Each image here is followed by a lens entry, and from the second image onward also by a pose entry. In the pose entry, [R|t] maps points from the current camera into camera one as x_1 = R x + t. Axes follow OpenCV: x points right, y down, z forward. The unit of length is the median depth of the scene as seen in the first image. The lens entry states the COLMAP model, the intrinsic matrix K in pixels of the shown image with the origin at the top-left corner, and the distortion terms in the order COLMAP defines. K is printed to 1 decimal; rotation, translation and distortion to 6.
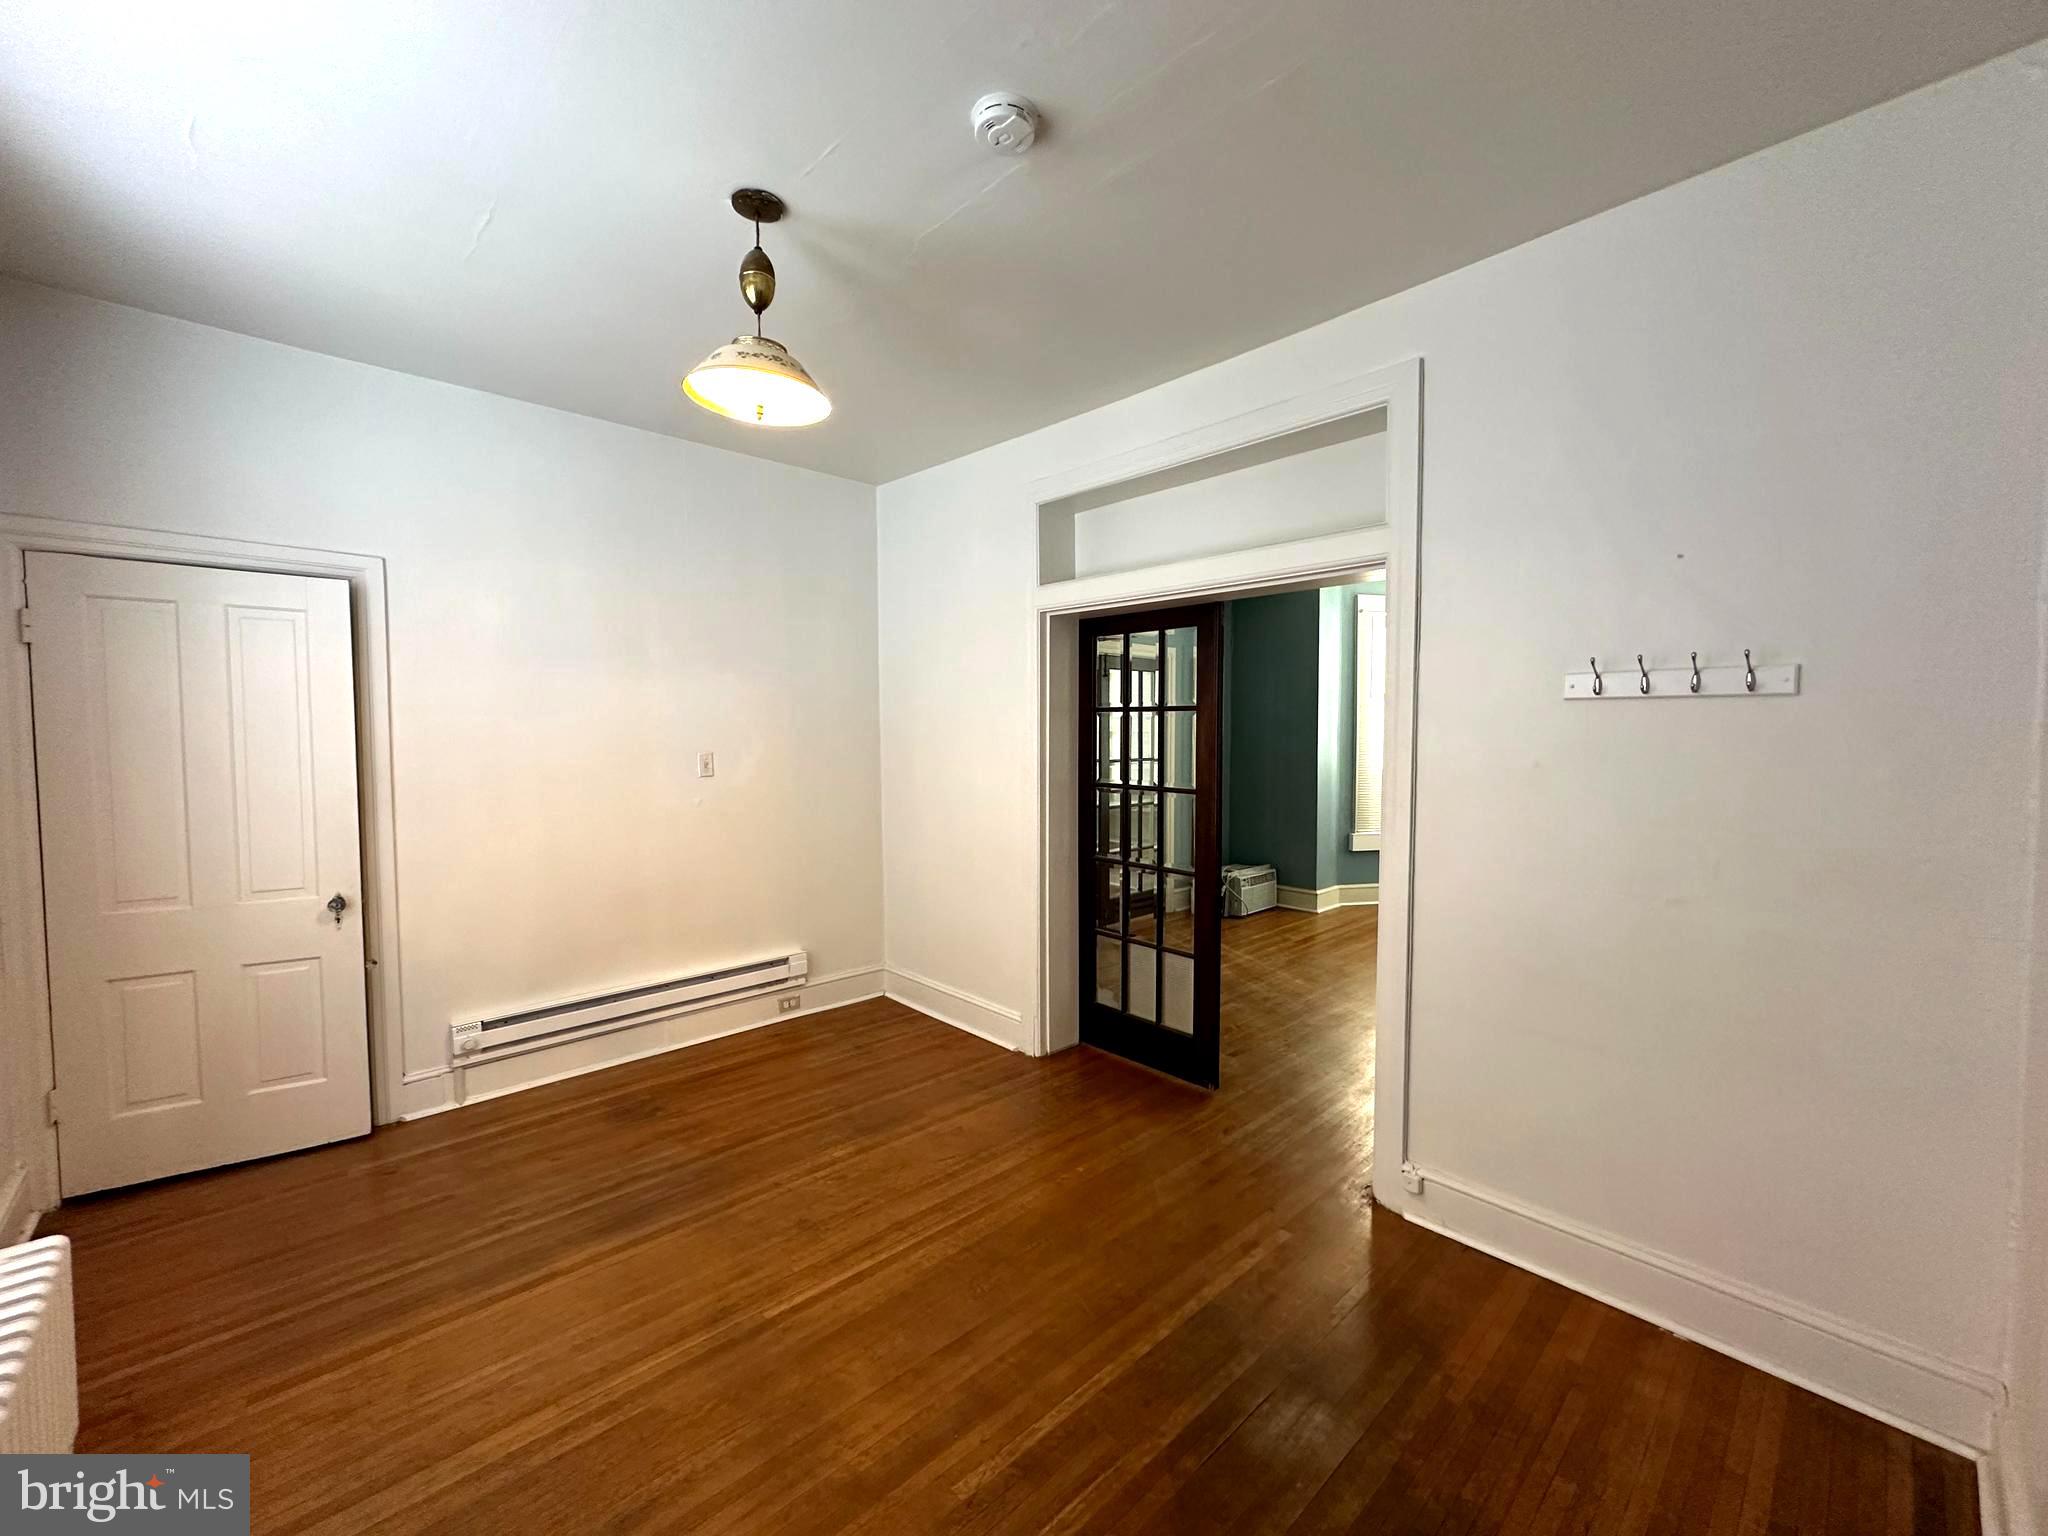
lens RADIAL K [[811.6, 0, 1022.5], [0, 811.6, 768.3], [0, 0, 1]] dist [-0.005669, 0.001768]
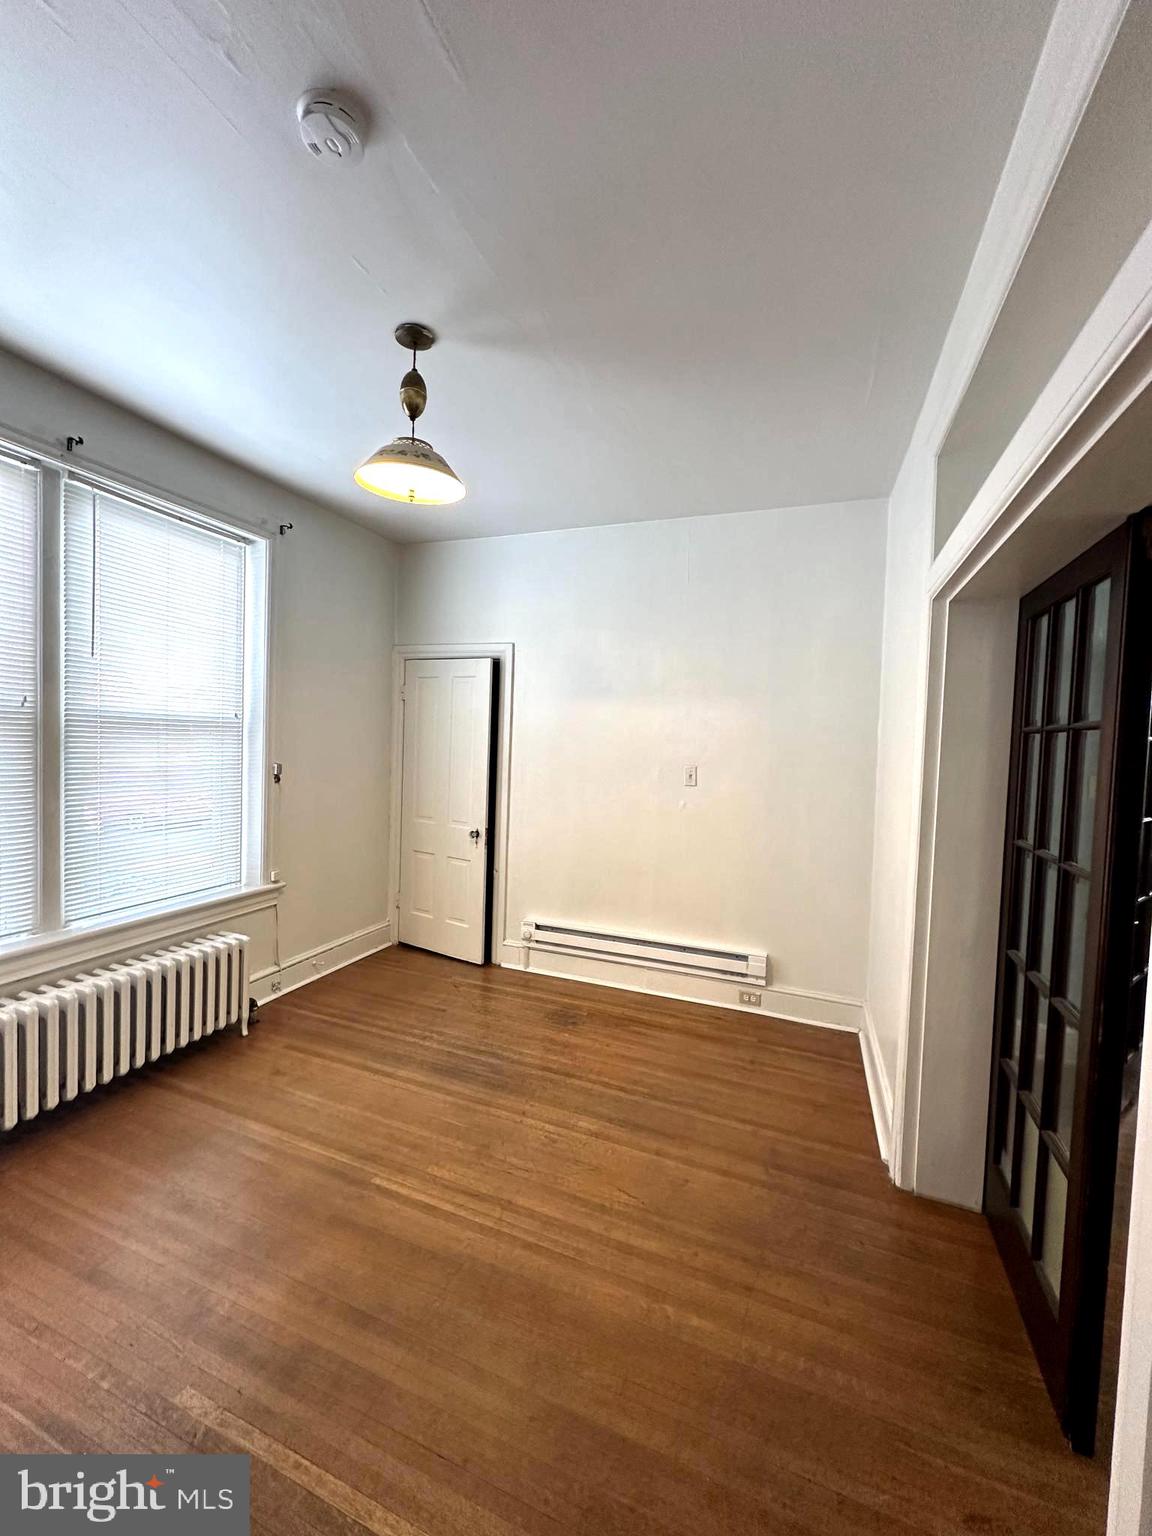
lens RADIAL K [[608.7, 0, 577.7], [0, 608.7, 768.1], [0, 0, 1]] dist [-0.005669, 0.001768]
pose [[0.432922, 0.053917, -0.899817, 0.447148], [-0.081000, 0.996498, 0.020740, -0.026743], [0.897785, 0.063906, 0.435773, 0.538345]]
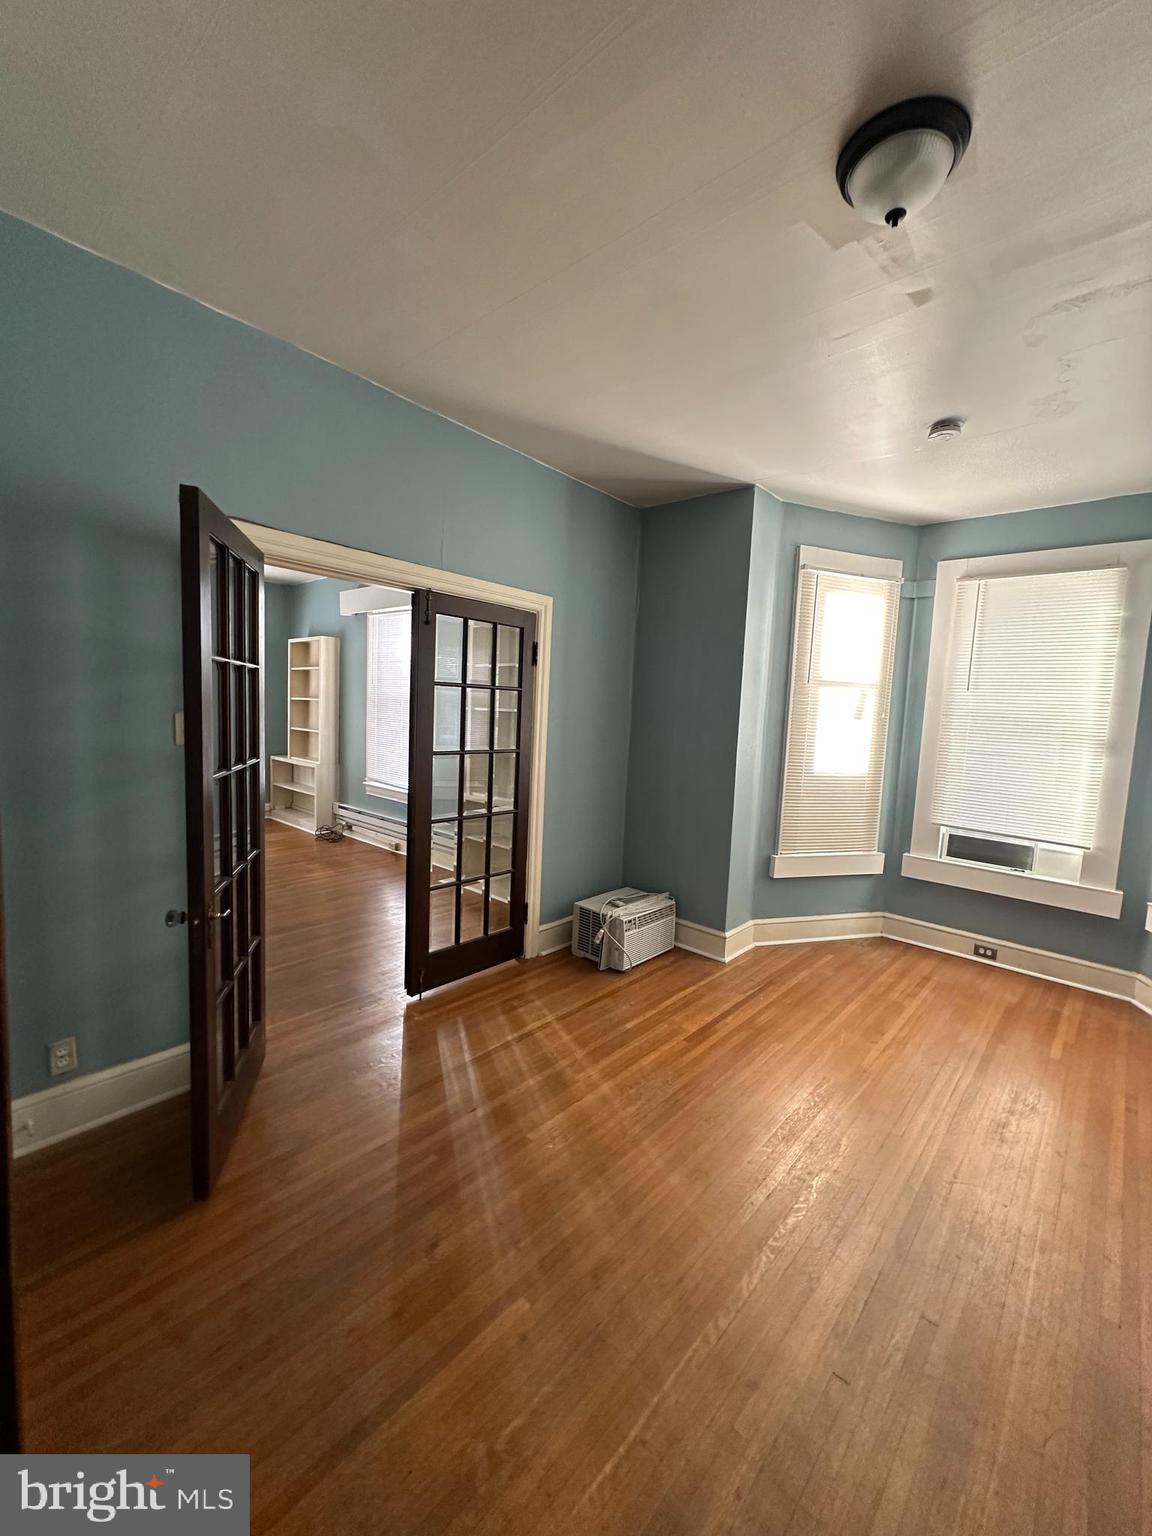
lens RADIAL K [[608.7, 0, 574.9], [0, 608.7, 765.6], [0, 0, 1]] dist [-0.005669, 0.001768]
pose [[0.995541, 0.043765, 0.083559, 0.343246], [-0.047540, 0.997911, 0.043743, -0.049139], [-0.081470, -0.047520, 0.995542, 0.922788]]
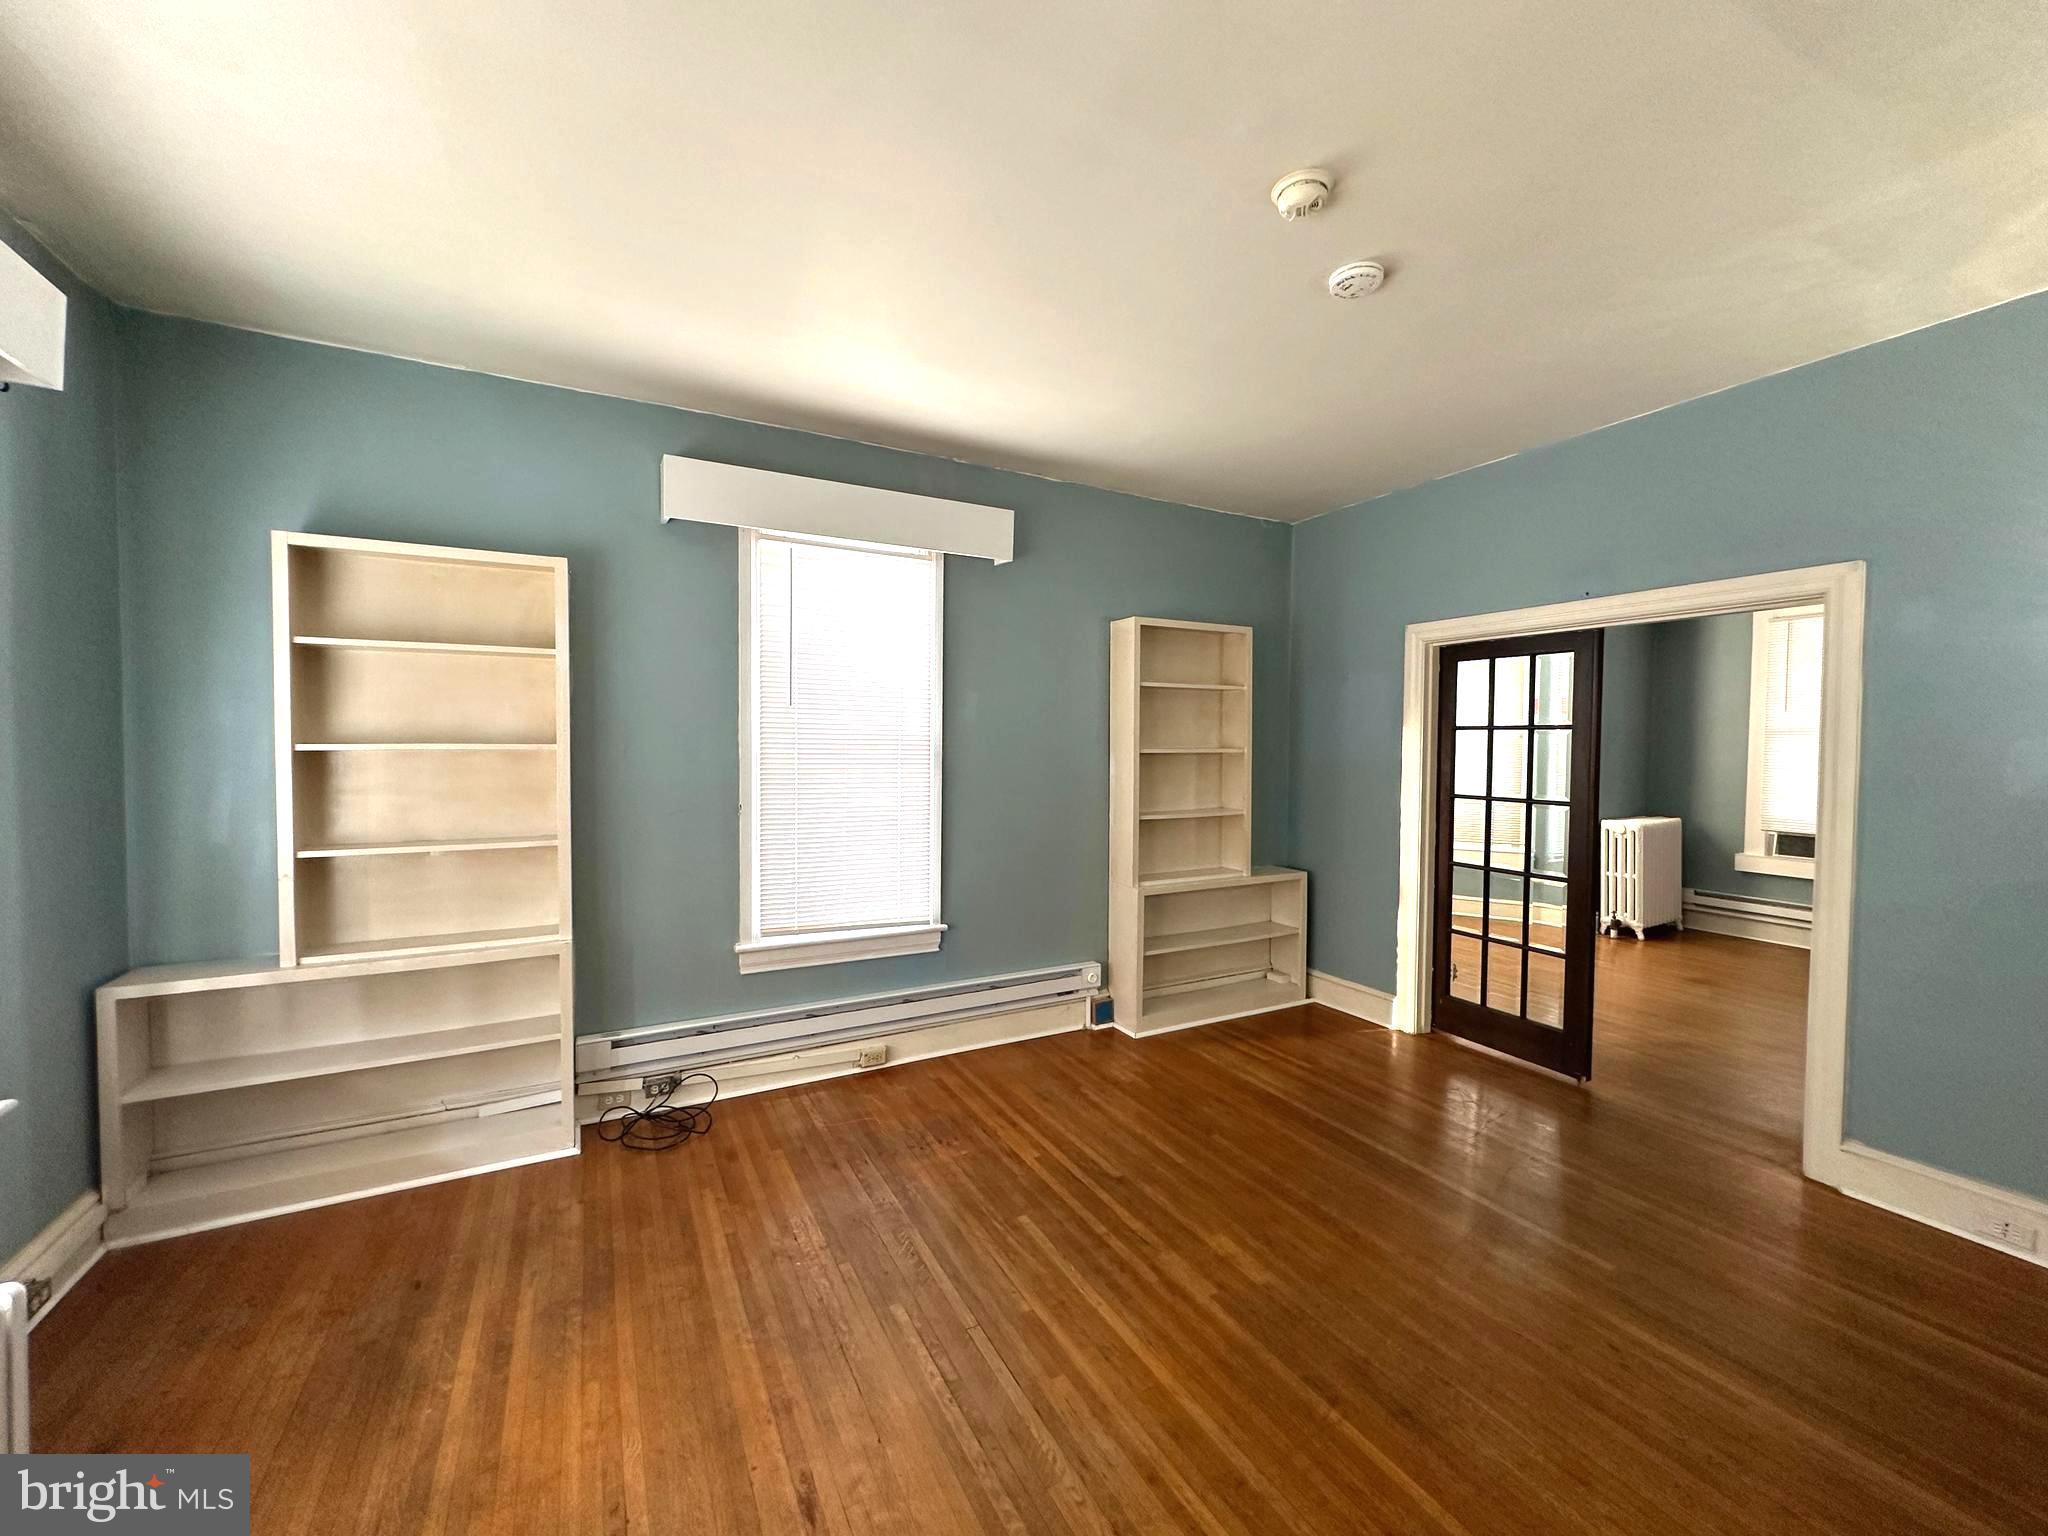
lens RADIAL K [[811.6, 0, 1023.3], [0, 811.6, 767.3], [0, 0, 1]] dist [-0.005669, 0.001768]
pose [[0.267616, -0.021156, 0.963293, -1.133801], [0.037536, 0.999229, 0.011517, -0.109421], [-0.962794, 0.033076, 0.268203, 2.348244]]
